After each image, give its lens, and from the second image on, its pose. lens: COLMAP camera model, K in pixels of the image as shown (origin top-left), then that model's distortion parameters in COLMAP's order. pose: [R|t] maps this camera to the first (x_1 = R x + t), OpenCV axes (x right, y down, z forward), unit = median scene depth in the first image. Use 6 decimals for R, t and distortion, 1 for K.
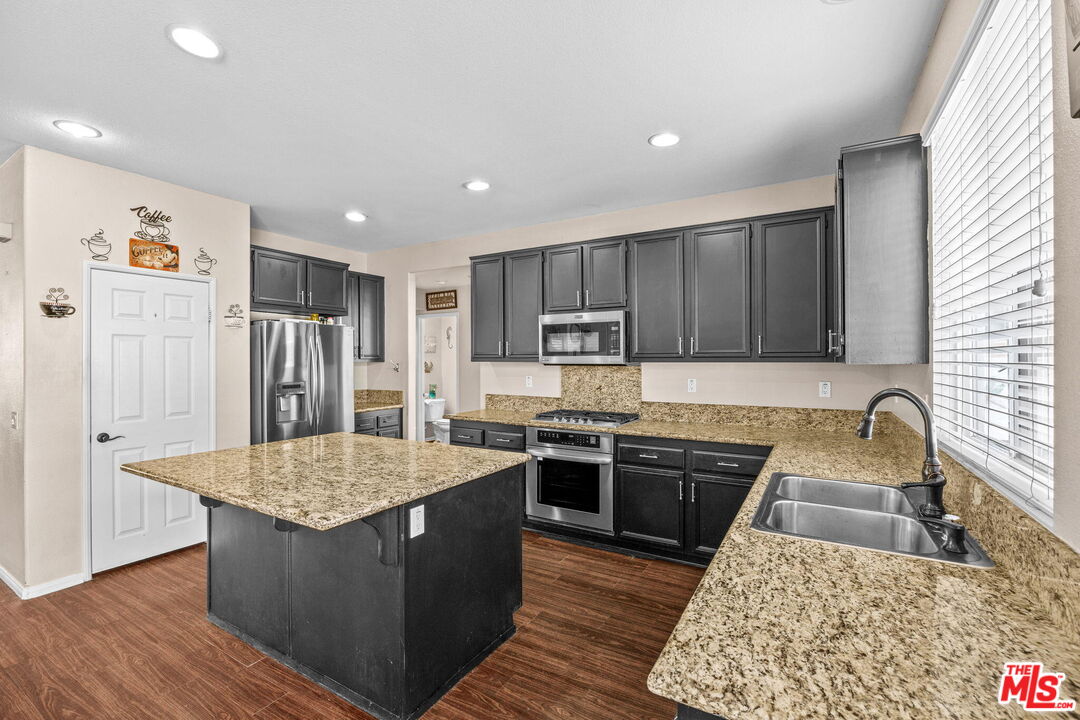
lens RADIAL K [[473.3, 0, 536.6], [0, 473.3, 359.8], [0, 0, 1]] dist [-0.015128, 0.000425]
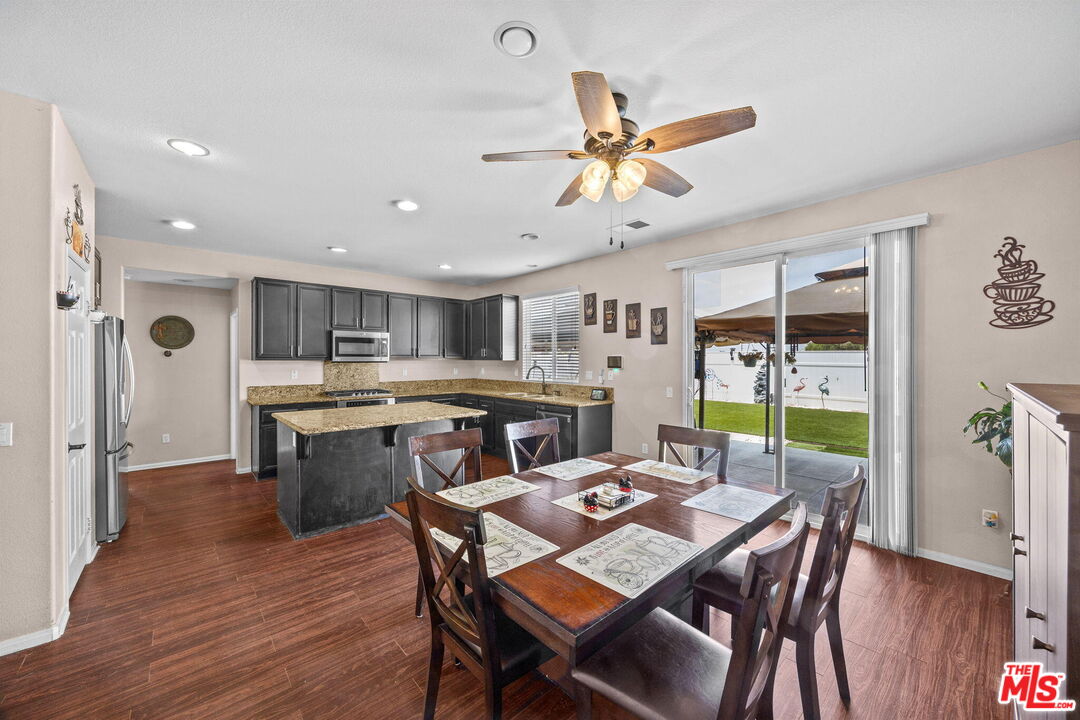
lens RADIAL K [[407.0, 0, 538.9], [0, 407.0, 359.5], [0, 0, 1]] dist [-0.004979, 0.000415]
pose [[0.301903, 0.000459, 0.953338, -1.241953], [0.000123, 1.000000, -0.000521, 0.002838], [-0.953339, 0.000275, 0.301903, -0.057427]]
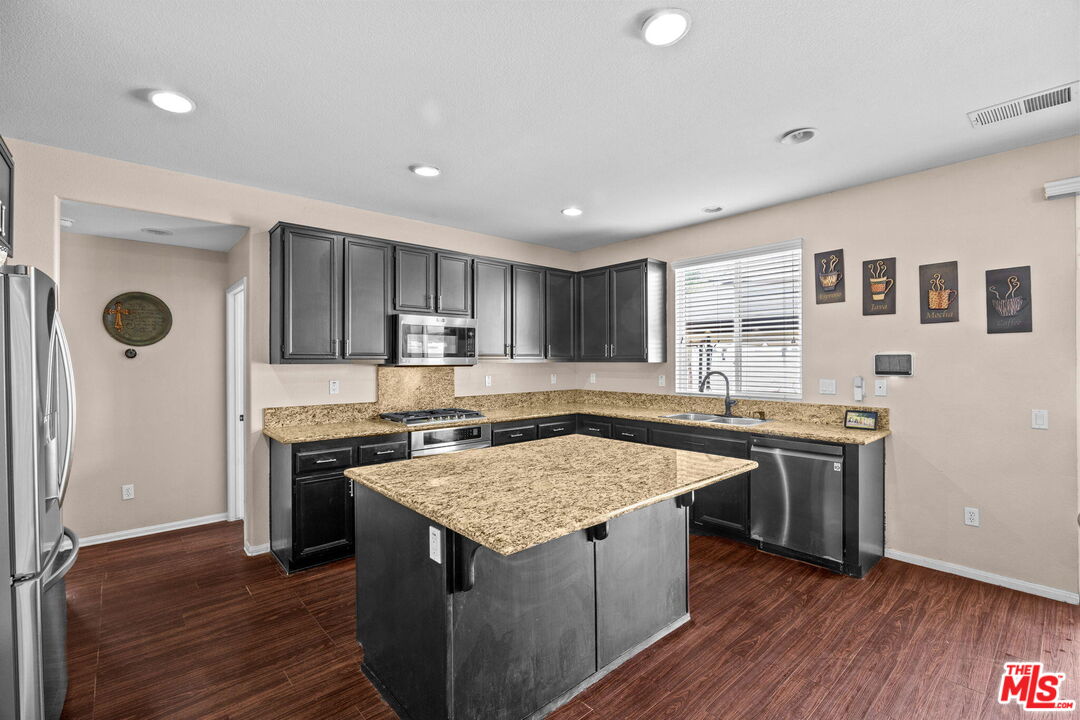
lens RADIAL K [[473.3, 0, 539.3], [0, 473.3, 359.0], [0, 0, 1]] dist [-0.015128, 0.000425]
pose [[0.306697, 0.002181, 0.951805, -0.940594], [0.004106, 0.999985, -0.003614, 0.000098], [-0.951798, 0.005016, 0.306683, 0.519144]]
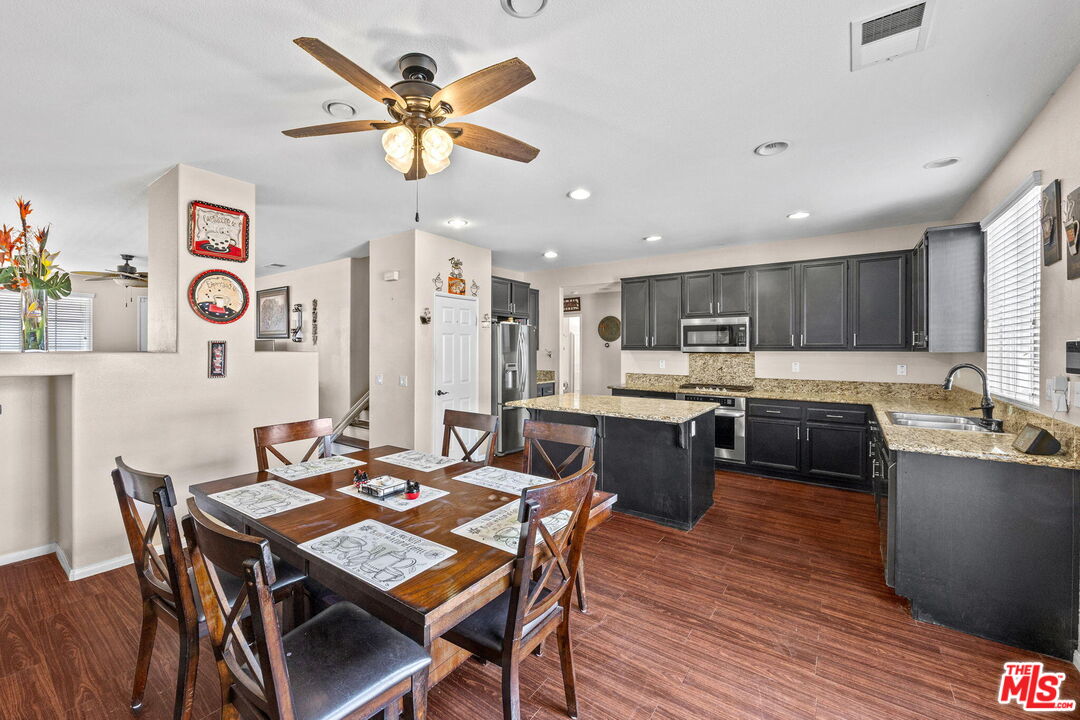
lens RADIAL K [[443.6, 0, 487.2], [0, 443.6, 350.0], [0, 0, 1]] dist [-0.003441, -0.000328]
pose [[0.989934, 0.004694, -0.141454, -0.468307], [-0.004566, 0.999989, 0.001224, 0.004240], [0.141458, -0.000566, 0.989944, -0.546525]]
